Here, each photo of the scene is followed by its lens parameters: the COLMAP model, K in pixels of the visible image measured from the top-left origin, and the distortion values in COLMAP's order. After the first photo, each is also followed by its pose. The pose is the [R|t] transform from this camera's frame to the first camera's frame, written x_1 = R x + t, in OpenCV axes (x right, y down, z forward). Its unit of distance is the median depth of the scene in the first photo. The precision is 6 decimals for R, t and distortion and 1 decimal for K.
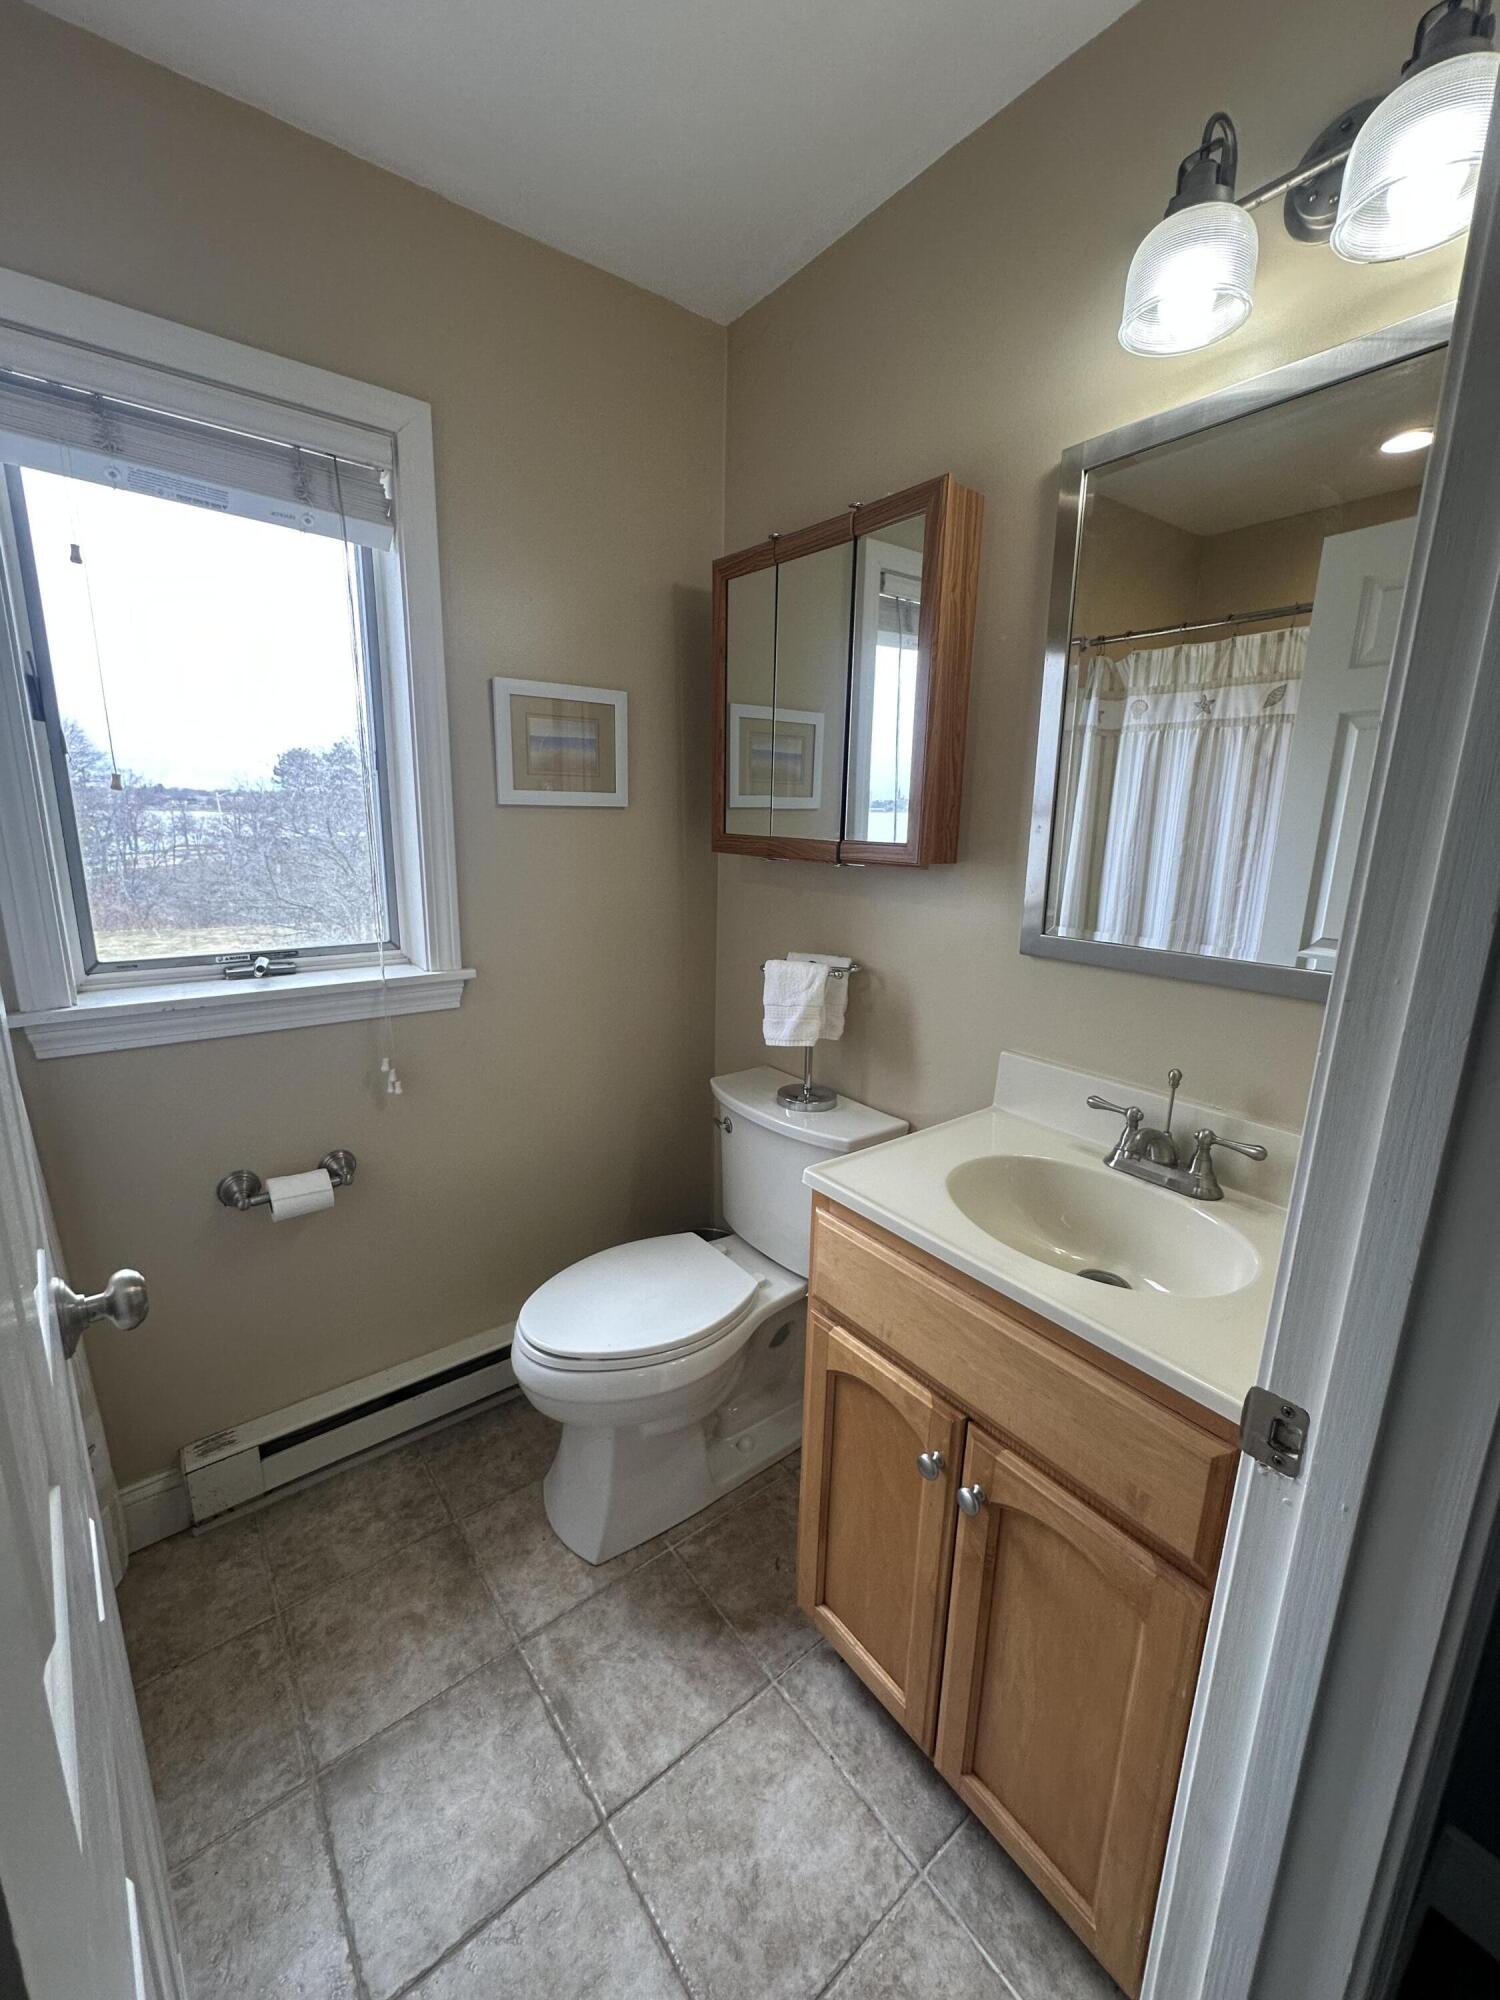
lens RADIAL K [[798.6, 0, 745.3], [0, 798.6, 988.5], [0, 0, 1]] dist [-0.003548, 0.000852]
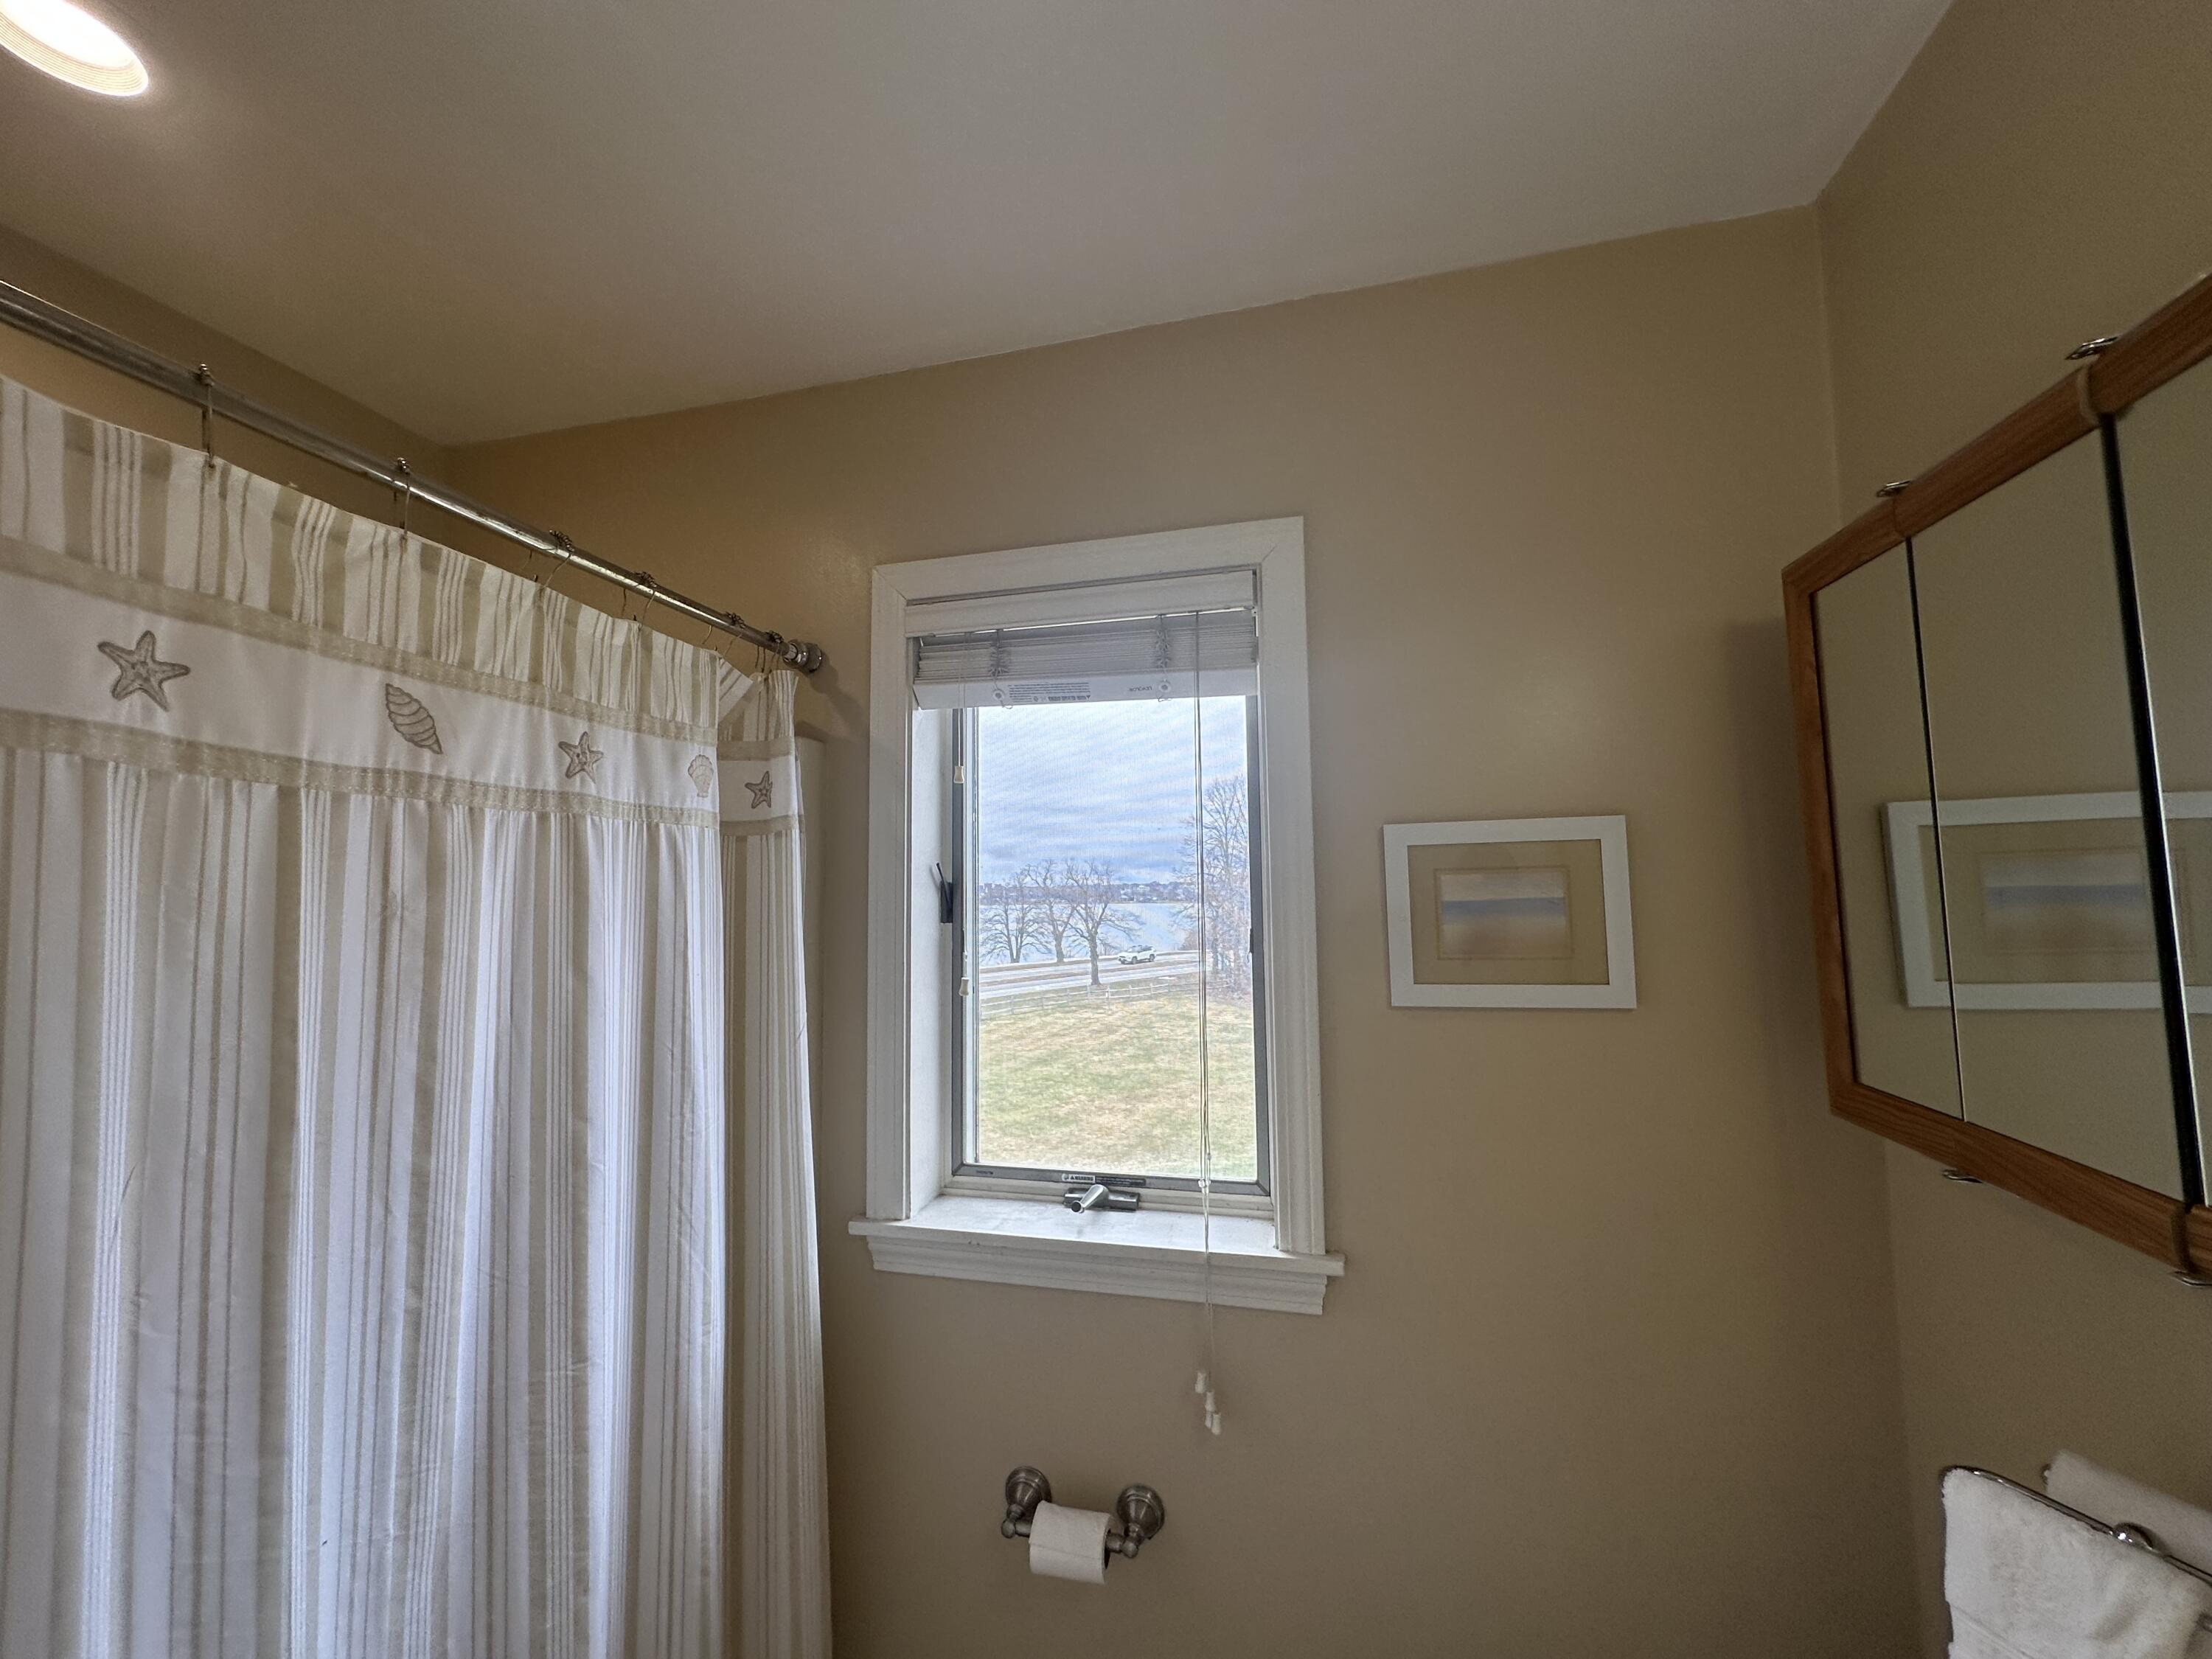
lens RADIAL K [[883.3, 0, 1103.7], [0, 883.3, 830.3], [0, 0, 1]] dist [-0.003548, 0.000852]
pose [[0.612112, -0.090921, -0.785526, 0.139457], [-0.143606, 0.964069, -0.223490, -0.181052], [0.777622, 0.249607, 0.577062, 0.370870]]
